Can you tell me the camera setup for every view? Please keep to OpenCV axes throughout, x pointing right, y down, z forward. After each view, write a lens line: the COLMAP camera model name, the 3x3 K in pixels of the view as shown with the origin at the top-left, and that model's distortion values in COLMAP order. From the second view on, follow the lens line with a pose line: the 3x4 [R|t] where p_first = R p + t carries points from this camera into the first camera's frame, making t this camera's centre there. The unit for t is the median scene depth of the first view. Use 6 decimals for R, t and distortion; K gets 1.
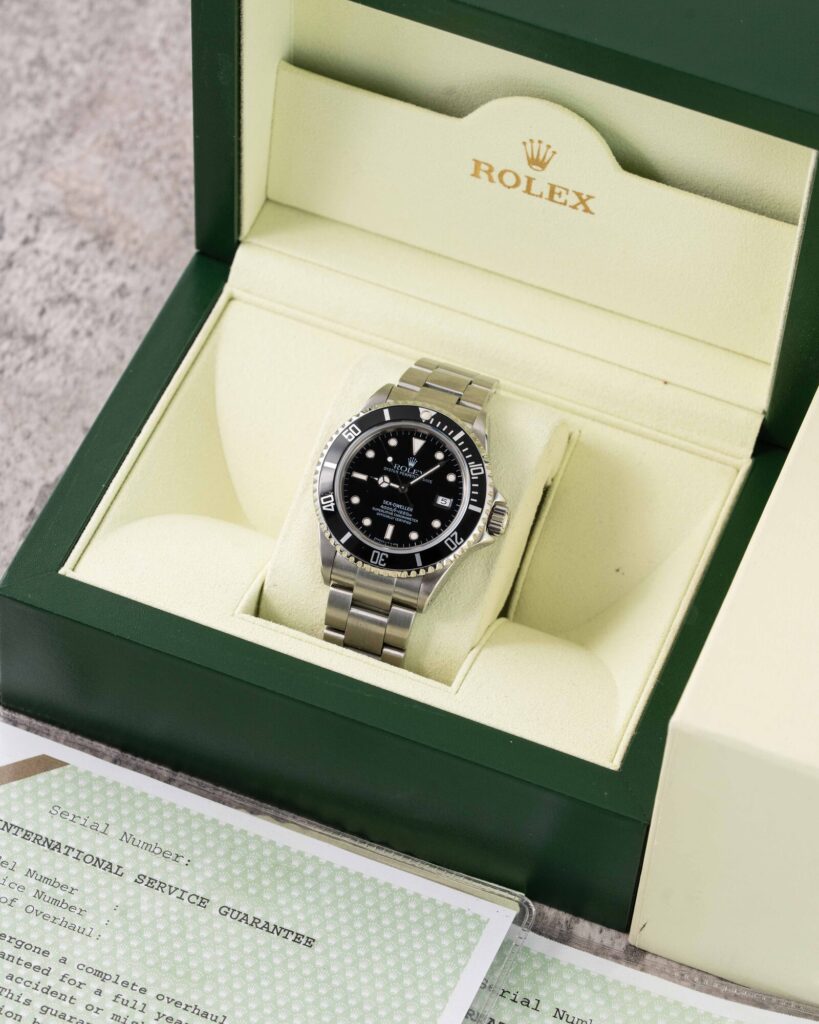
lens RADIAL K [[4329.5, 0, 409.5], [0, 4329.5, 512.0], [0, 0, 1]] dist [-0.022677, 1.625357]
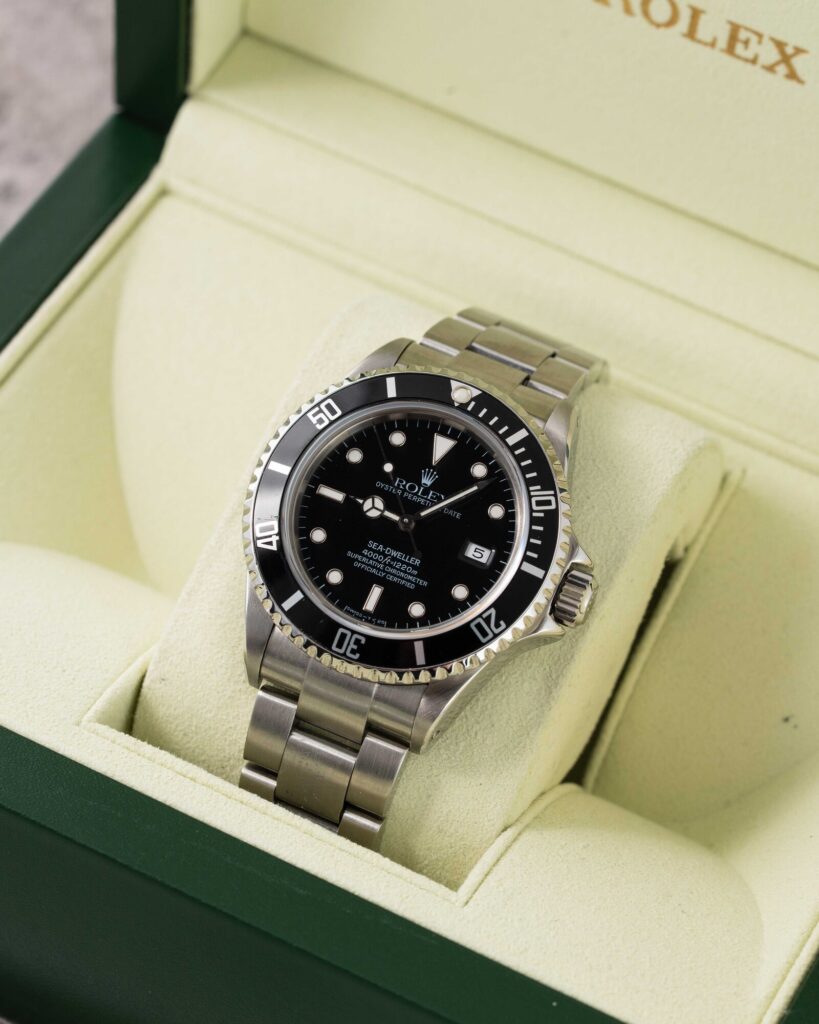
lens RADIAL K [[4329.5, 0, 409.5], [0, 4329.5, 512.0], [0, 0, 1]] dist [-0.022677, 1.625357]
pose [[0.993820, 0.095983, -0.055757, 0.029123], [-0.099391, 0.993118, -0.061957, 0.026967], [0.049427, 0.067115, 0.996520, 0.452267]]
